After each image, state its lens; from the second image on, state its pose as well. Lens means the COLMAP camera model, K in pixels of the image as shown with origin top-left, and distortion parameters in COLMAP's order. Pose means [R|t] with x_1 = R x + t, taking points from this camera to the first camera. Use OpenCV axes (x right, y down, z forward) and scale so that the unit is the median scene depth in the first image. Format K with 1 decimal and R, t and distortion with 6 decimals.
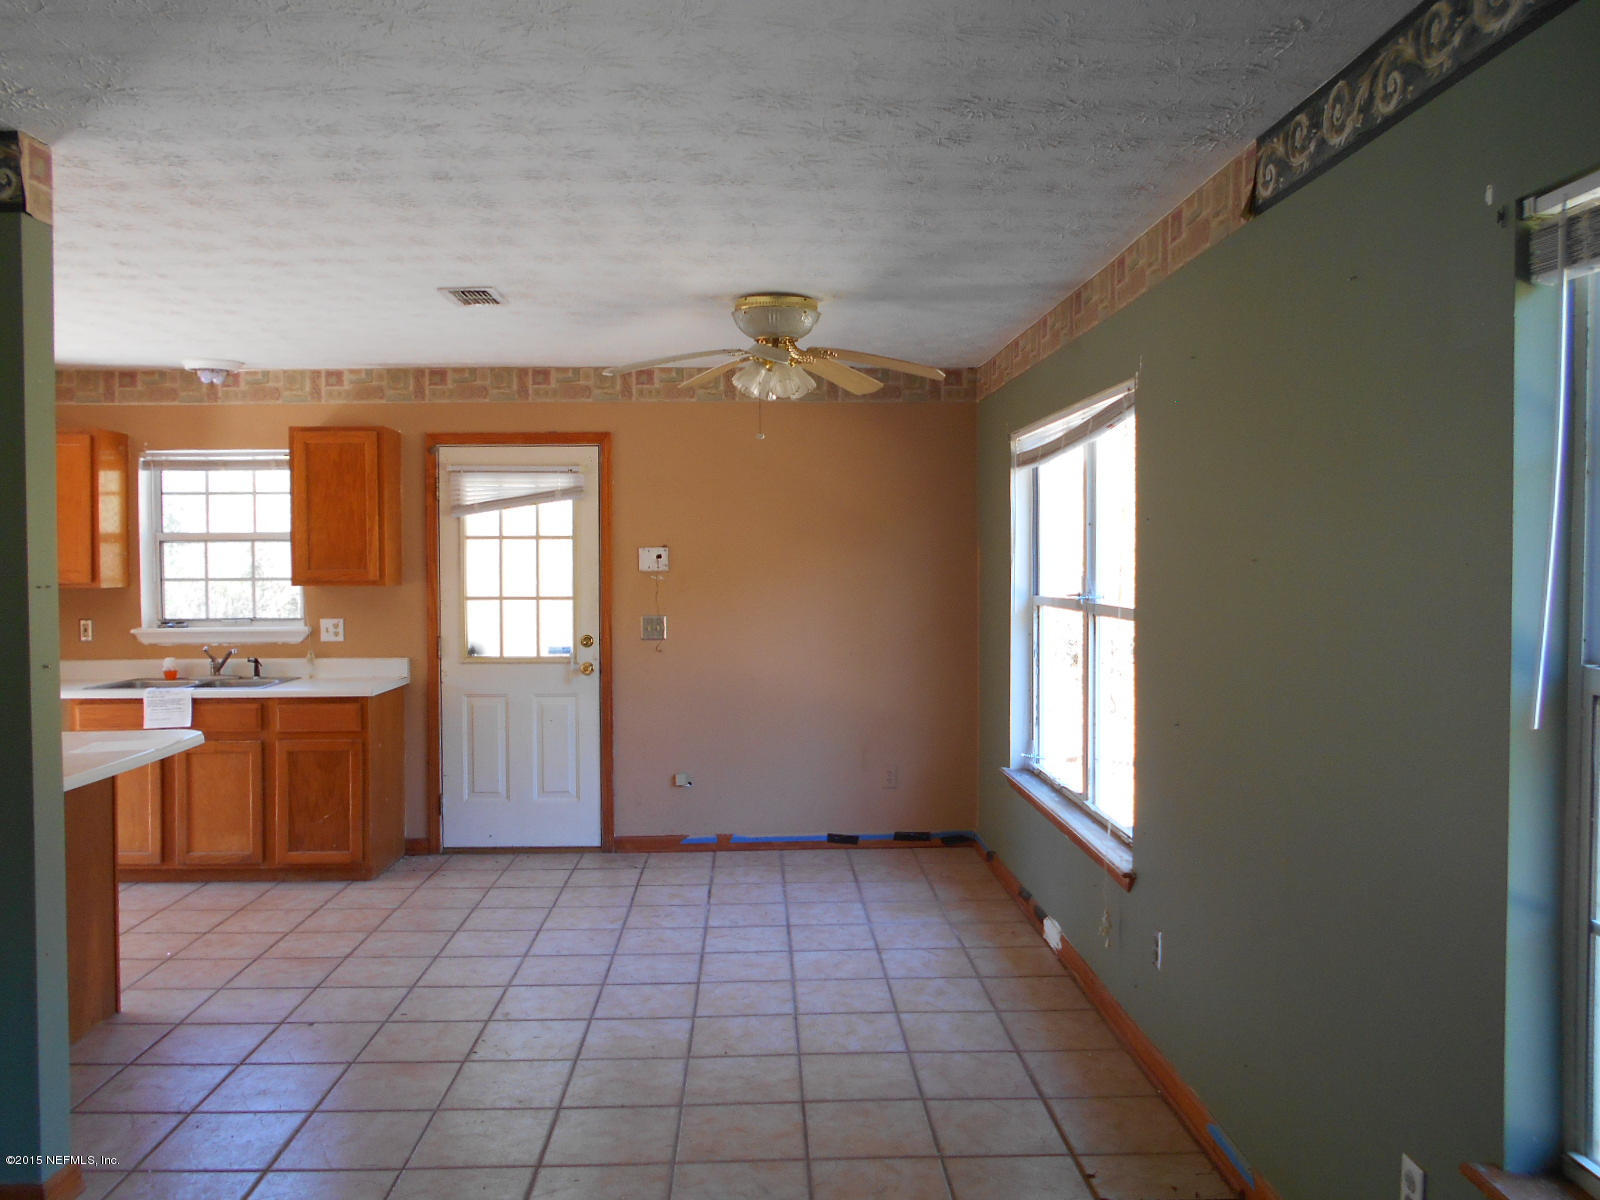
lens RADIAL K [[1272.7, 0, 797.4], [0, 1272.7, 592.6], [0, 0, 1]] dist [0.041634, -0.000231]
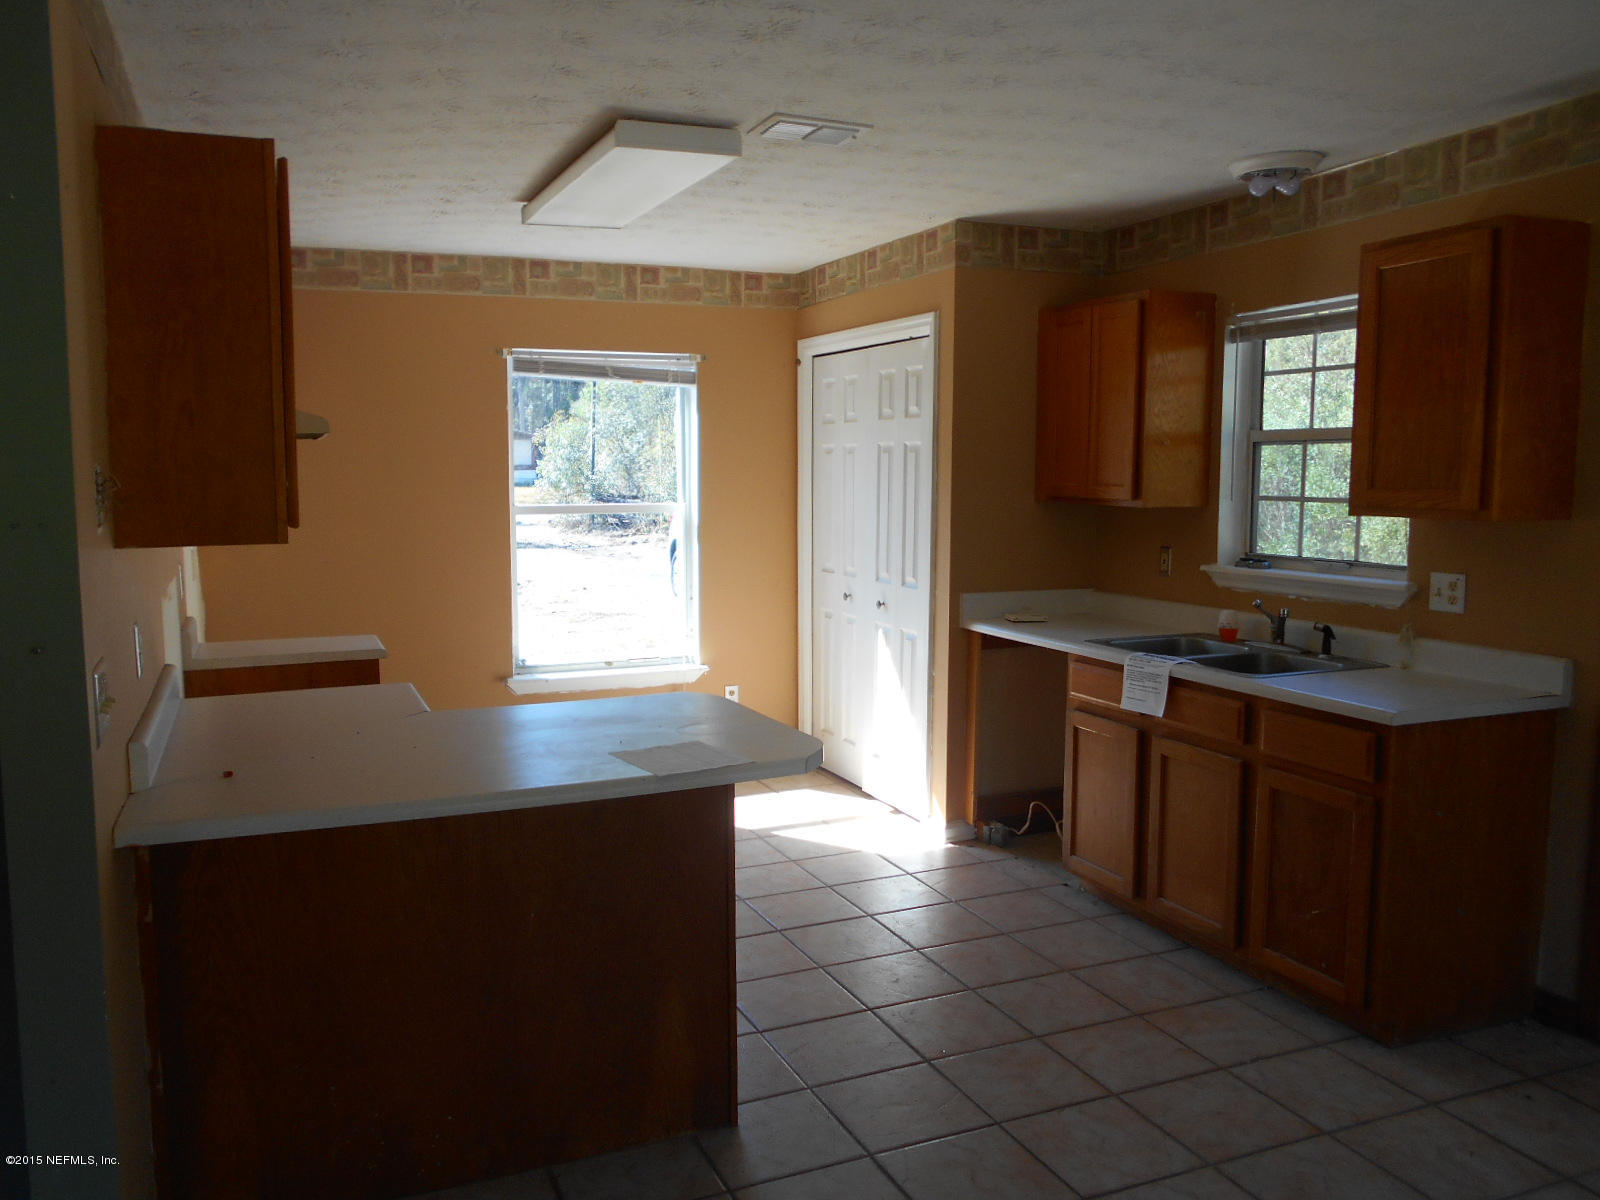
lens RADIAL K [[1272.7, 0, 797.4], [0, 1272.7, 592.6], [0, 0, 1]] dist [0.041634, -0.000231]
pose [[0.365603, 0.098279, -0.925568, 0.070921], [-0.022581, 0.995054, 0.096737, -0.021027], [0.930497, -0.014468, 0.366014, 0.520442]]
